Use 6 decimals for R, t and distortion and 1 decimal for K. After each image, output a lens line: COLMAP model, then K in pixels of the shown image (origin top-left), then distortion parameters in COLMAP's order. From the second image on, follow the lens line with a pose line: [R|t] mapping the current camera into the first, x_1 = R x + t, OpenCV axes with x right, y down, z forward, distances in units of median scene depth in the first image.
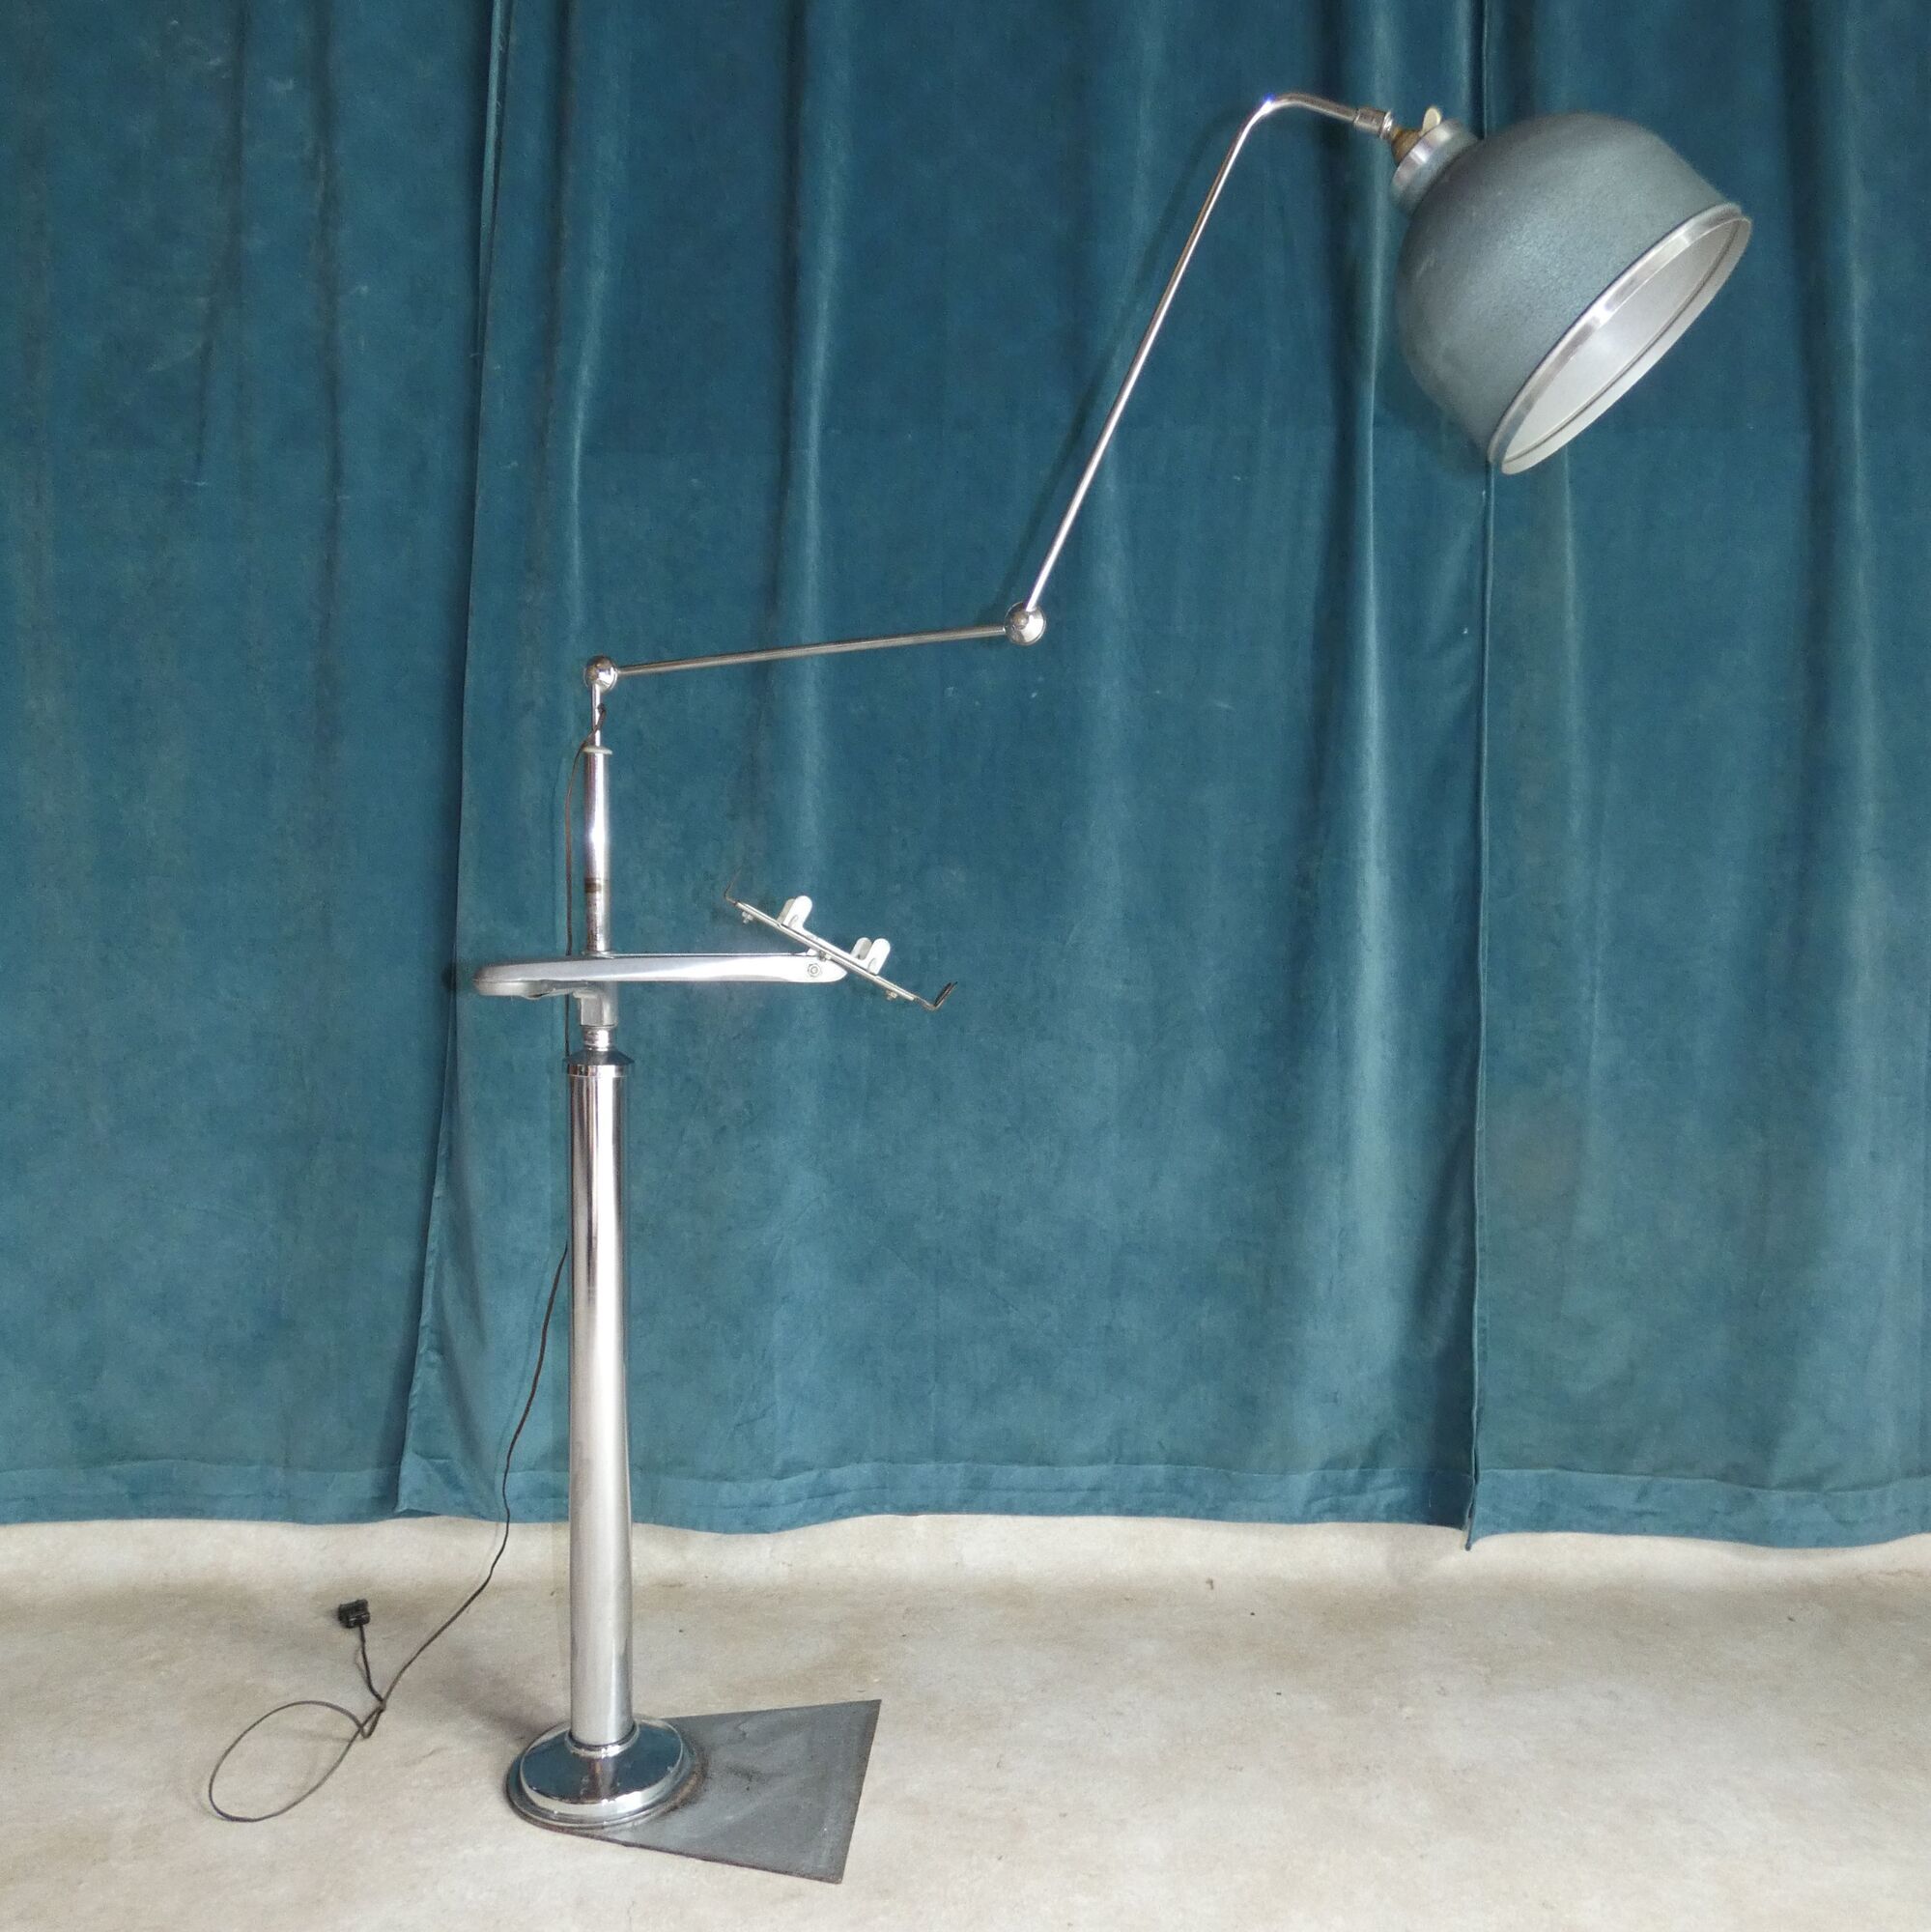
lens RADIAL K [[1552.6, 0, 970.9], [0, 1552.6, 973.6], [0, 0, 1]] dist [0.004721, 0.005153]
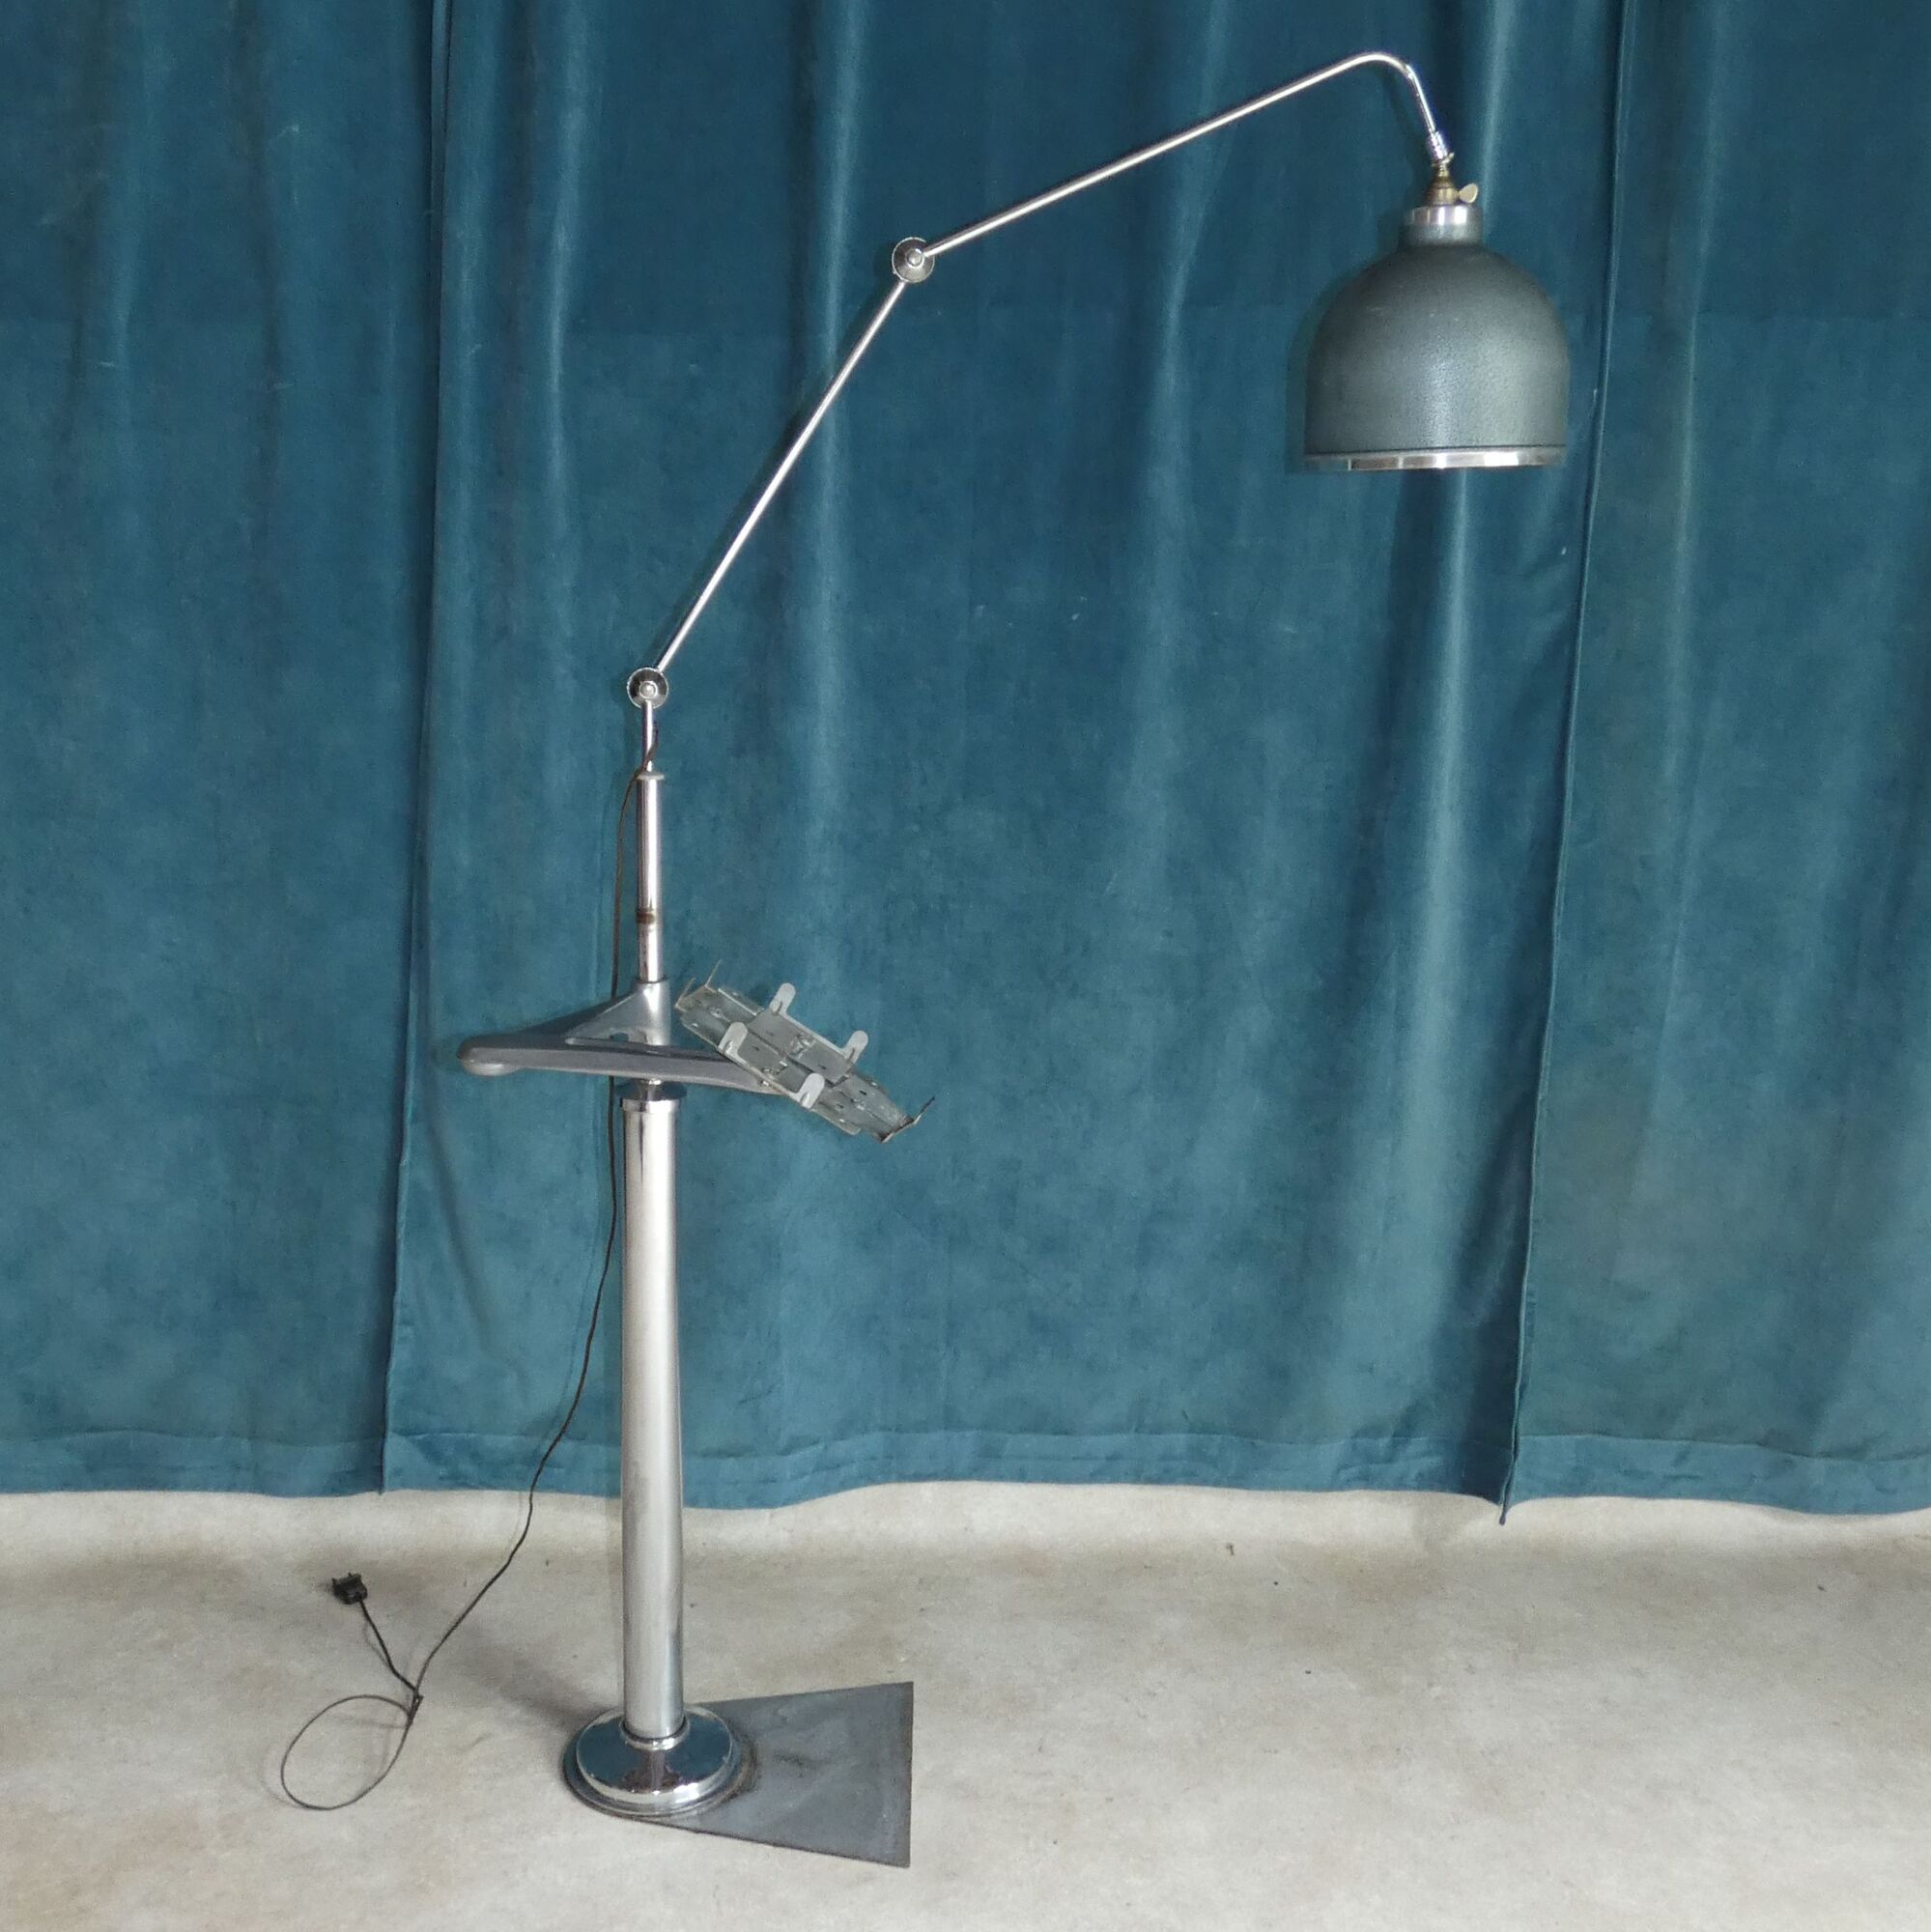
lens RADIAL K [[2108.5, 0, 859.1], [0, 2108.5, 979.2], [0, 0, 1]] dist [-0.008661, 0.027623]
pose [[0.999661, 0.002879, 0.025878, -0.113907], [-0.007700, 0.982102, 0.188193, -0.204069], [-0.024873, -0.188328, 0.981791, -0.215129]]
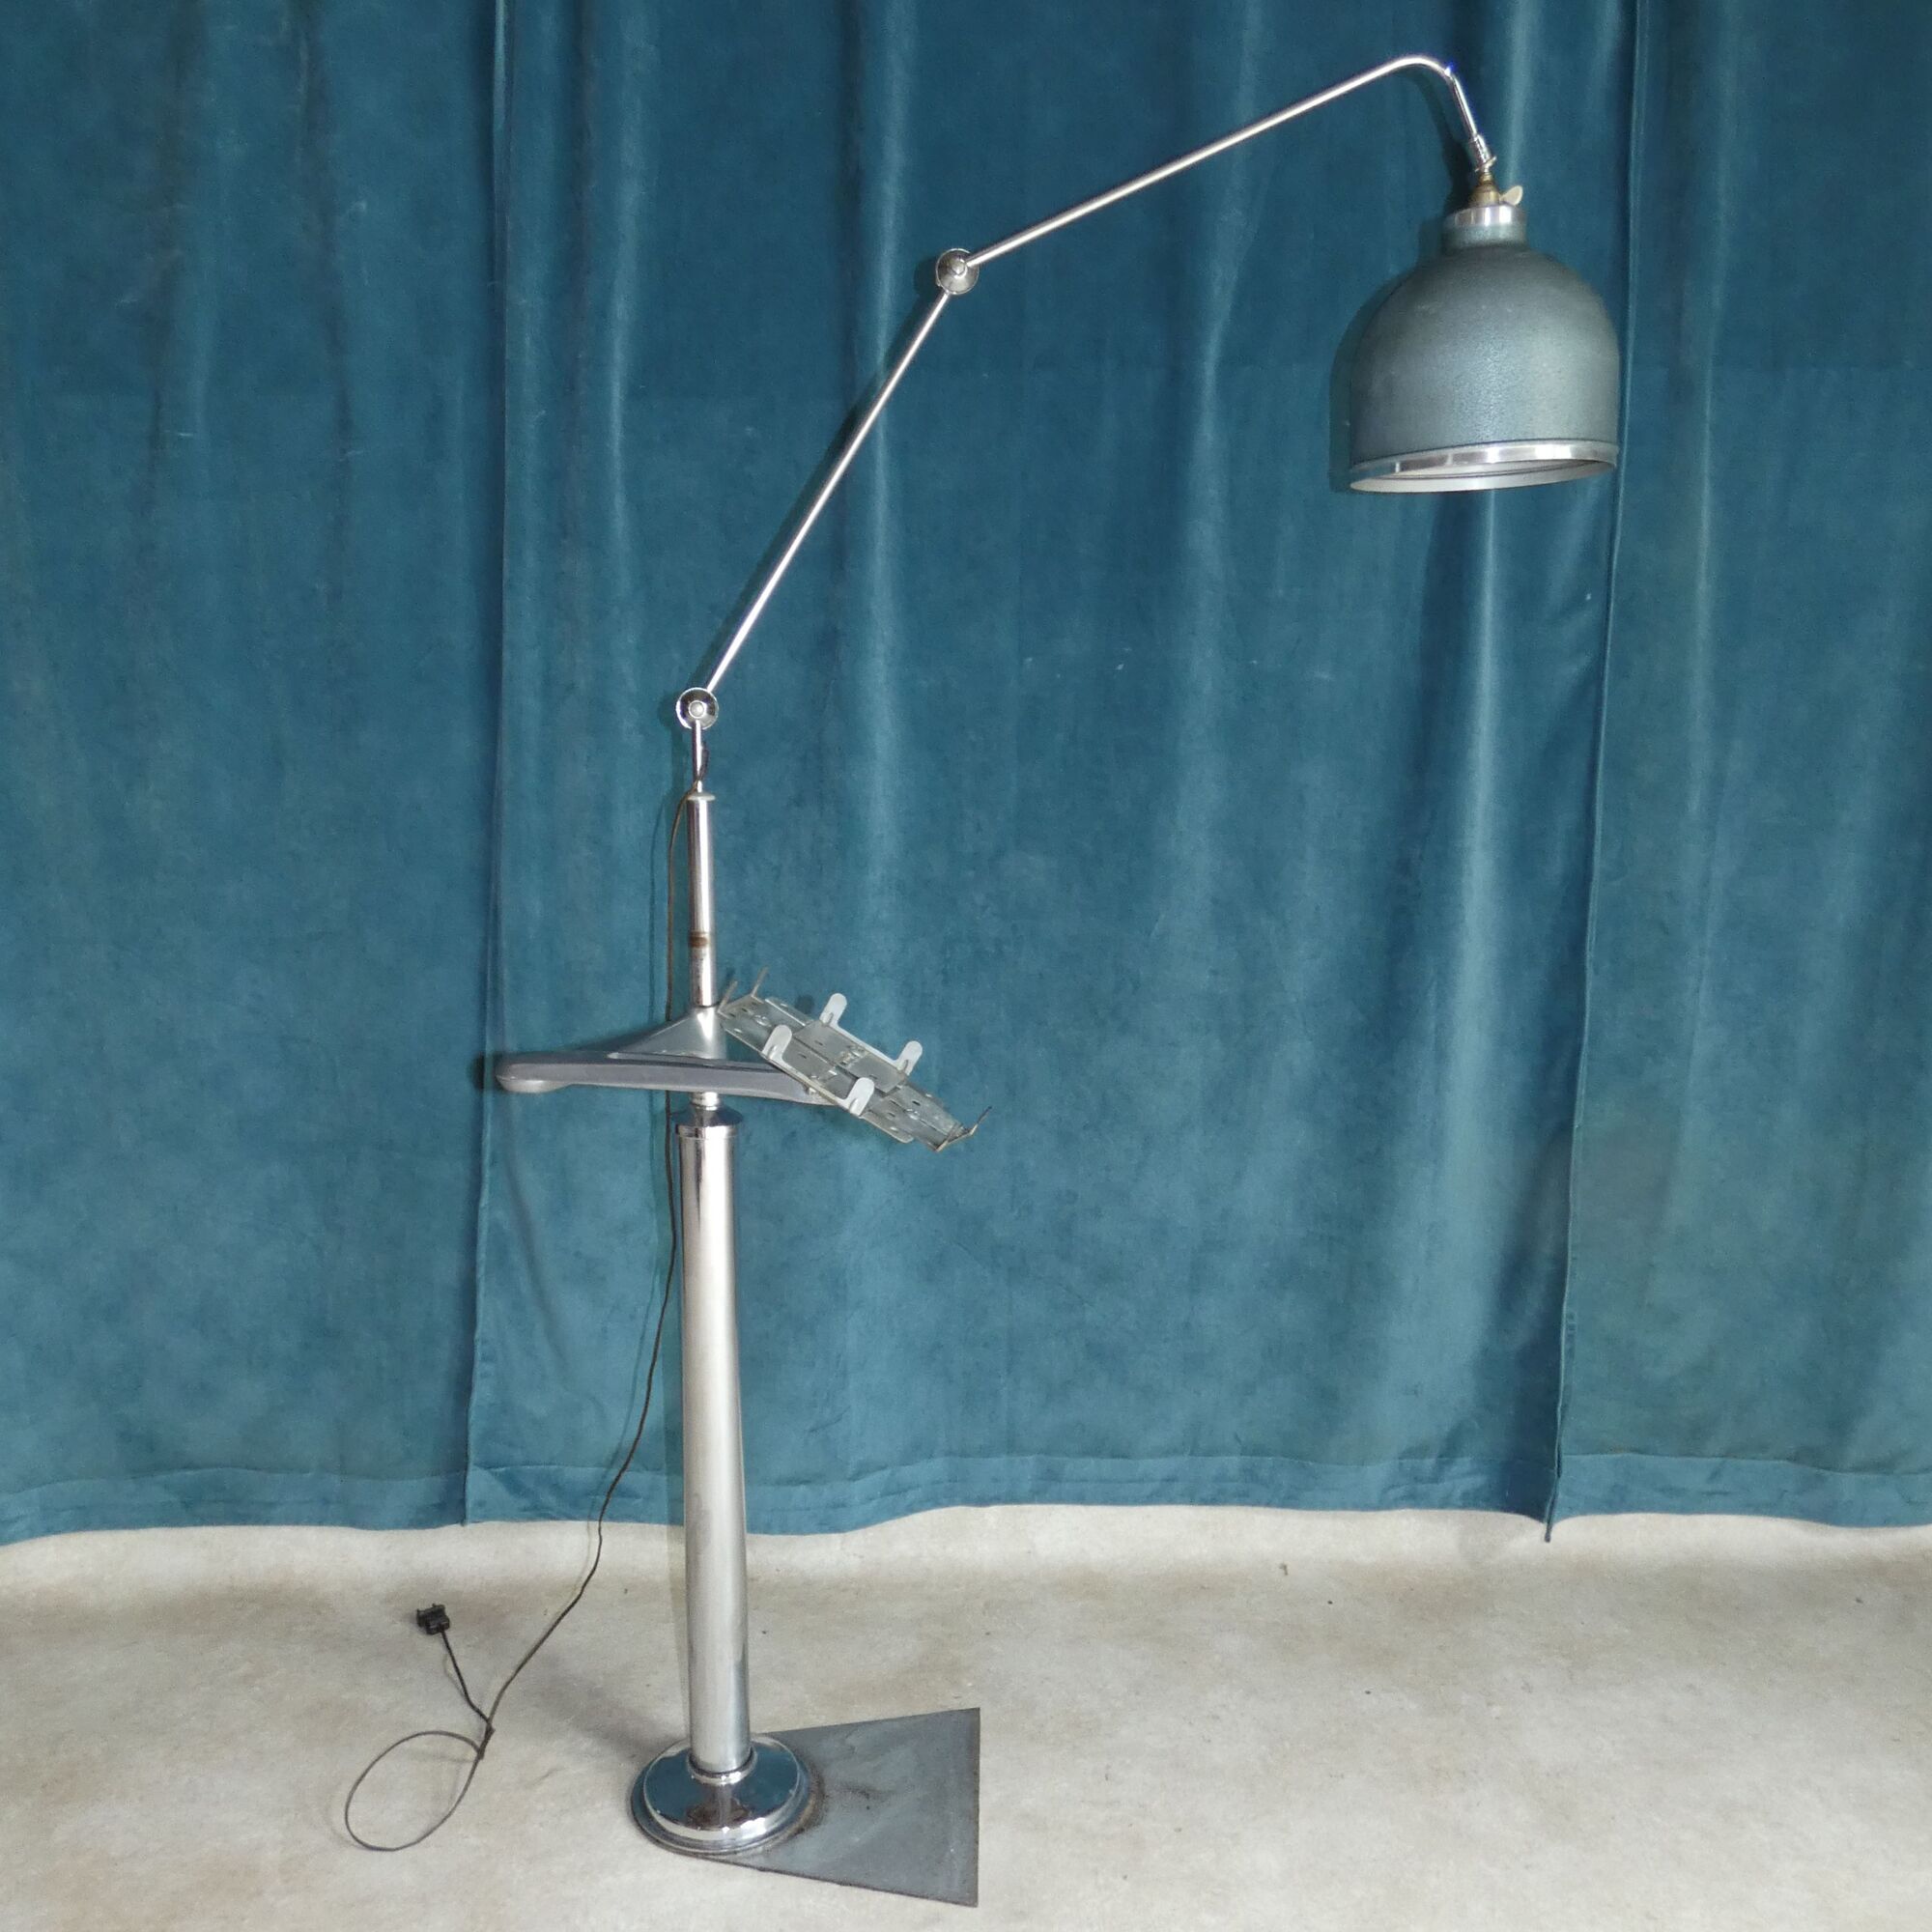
lens RADIAL K [[1716.0, 0, 926.6], [0, 1716.0, 1018.7], [0, 0, 1]] dist [0.003942, -0.003485]
pose [[0.999706, -0.010161, 0.022007, -0.099346], [0.006751, 0.988687, 0.149841, -0.128251], [-0.023281, -0.149648, 0.988465, -0.034309]]
